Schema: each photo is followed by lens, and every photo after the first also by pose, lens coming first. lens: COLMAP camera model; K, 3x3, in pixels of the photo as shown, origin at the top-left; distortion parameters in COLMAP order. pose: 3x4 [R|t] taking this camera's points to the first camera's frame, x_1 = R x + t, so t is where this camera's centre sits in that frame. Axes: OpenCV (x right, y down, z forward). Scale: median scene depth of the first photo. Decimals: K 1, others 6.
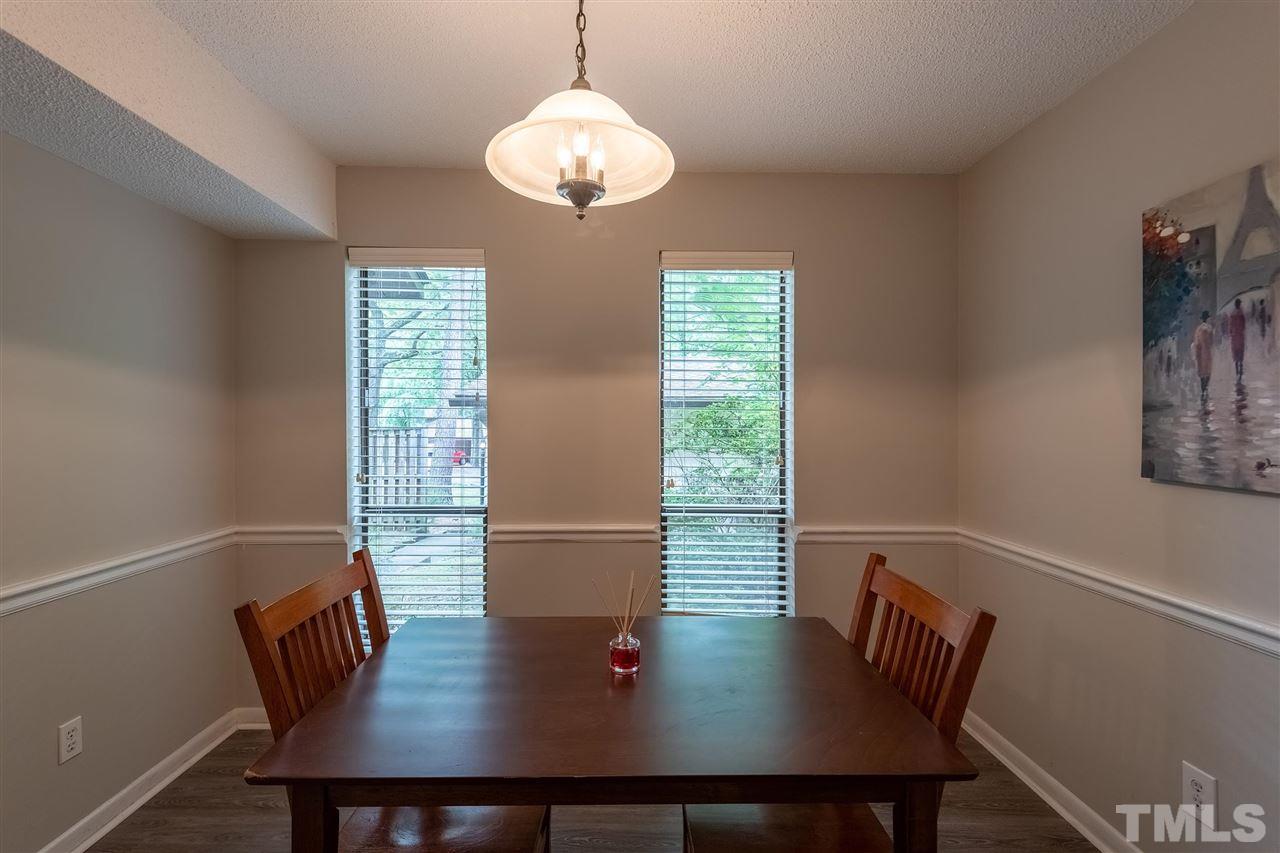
lens RADIAL K [[578.4, 0, 635.4], [0, 578.4, 423.7], [0, 0, 1]] dist [0.036506, -0.023028]
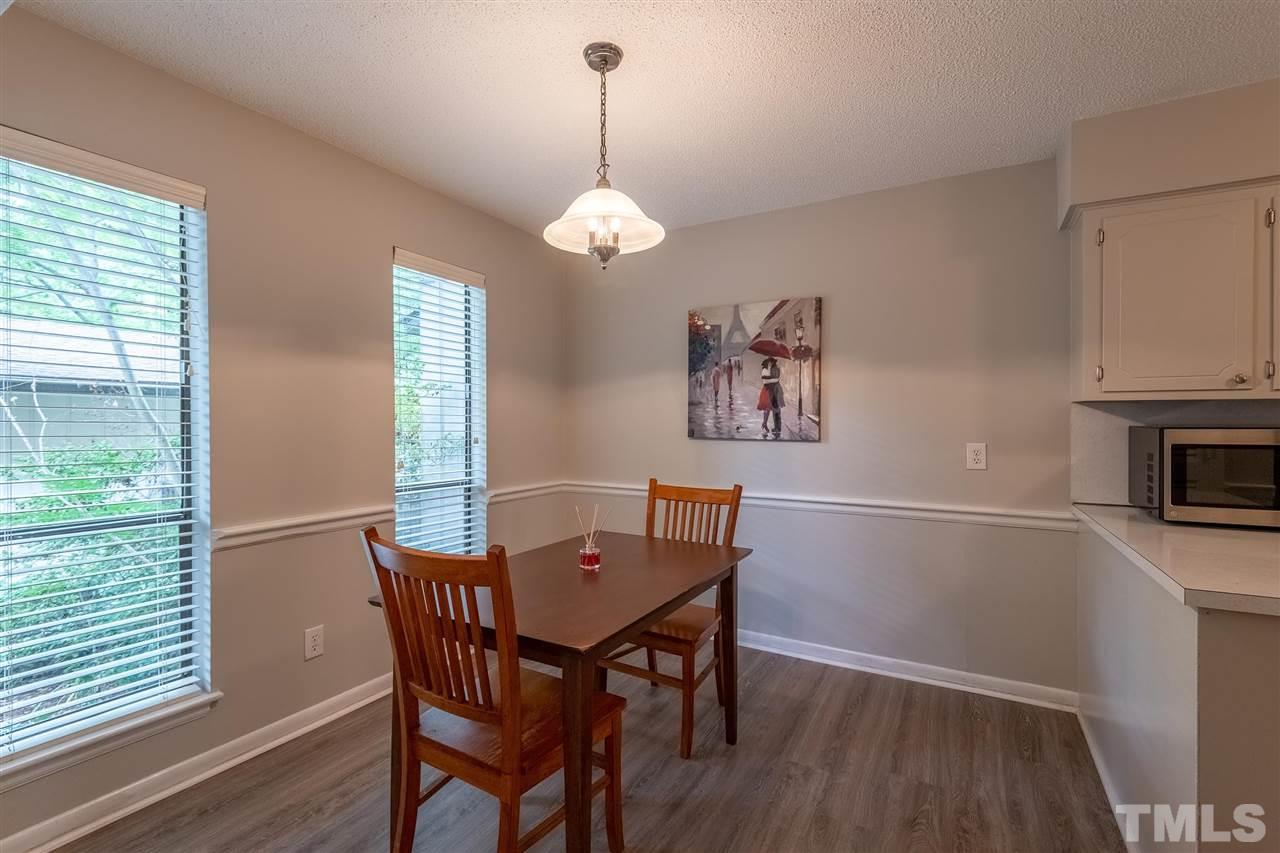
lens RADIAL K [[563.5, 0, 656.6], [0, 563.5, 422.3], [0, 0, 1]] dist [-0.001947, -0.000856]
pose [[0.497737, -0.002868, 0.867323, -1.021464], [-0.001379, 0.999991, 0.004098, 0.033783], [-0.867327, -0.003236, 0.497729, 0.109030]]
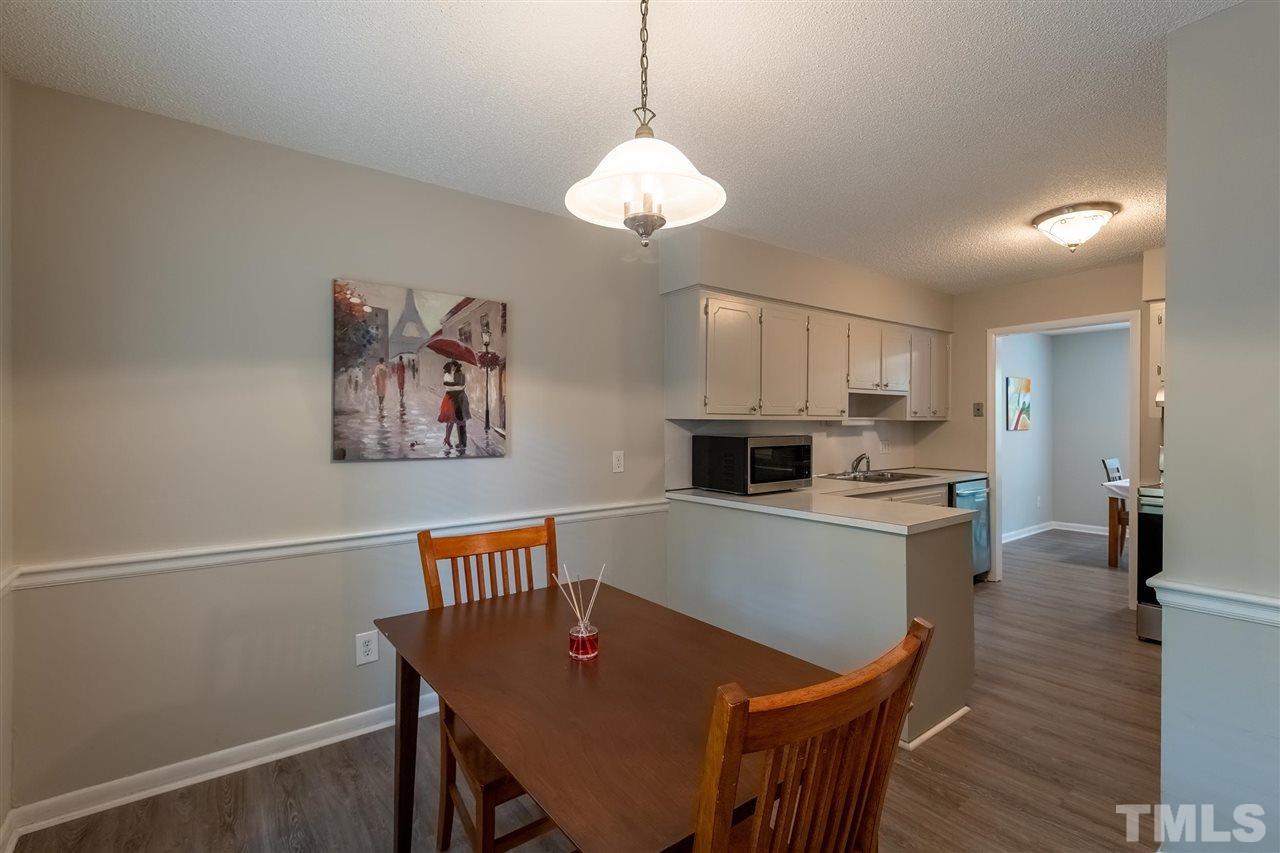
lens RADIAL K [[578.4, 0, 635.4], [0, 578.4, 423.7], [0, 0, 1]] dist [0.036506, -0.023028]
pose [[-0.595326, -0.003696, 0.803476, -0.820769], [-0.003492, 0.999992, 0.002013, -0.004632], [-0.803477, -0.001607, -0.595334, 1.385175]]
